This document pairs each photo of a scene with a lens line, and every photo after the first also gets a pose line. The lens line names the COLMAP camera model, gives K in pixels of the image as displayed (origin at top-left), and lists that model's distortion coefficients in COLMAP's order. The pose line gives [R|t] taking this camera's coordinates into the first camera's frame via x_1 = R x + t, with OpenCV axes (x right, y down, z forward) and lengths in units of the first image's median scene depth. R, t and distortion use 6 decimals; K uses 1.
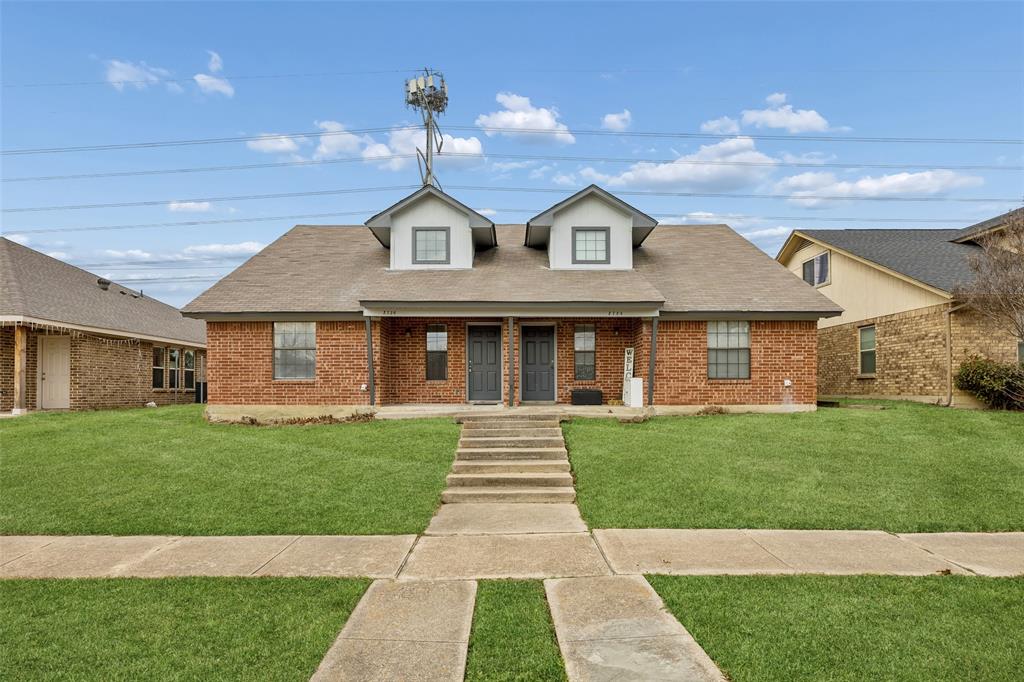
lens RADIAL K [[552.0, 0, 514.0], [0, 552.0, 354.5], [0, 0, 1]] dist [-0.006377, -0.000632]
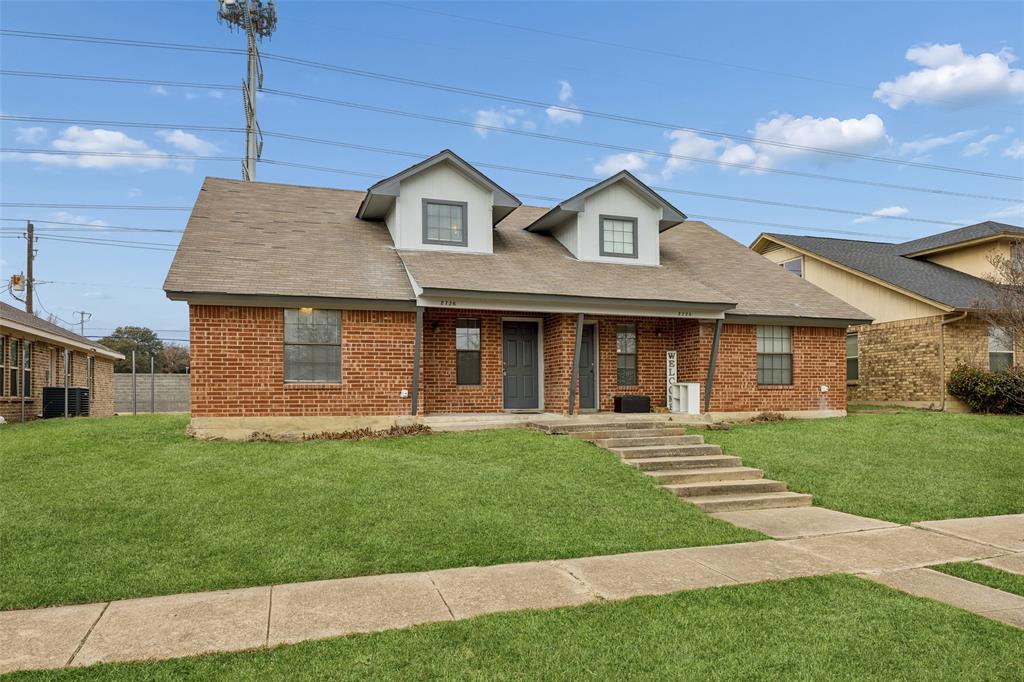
lens RADIAL K [[685.0, 0, 512.0], [0, 685.0, 341.0], [0, 0, 1]] dist [-0.004734, 0.000459]
pose [[0.947315, 0.024048, 0.319399, -0.426369], [-0.017353, 0.999566, -0.023790, 0.003586], [-0.319832, 0.016994, 0.947322, -0.007232]]
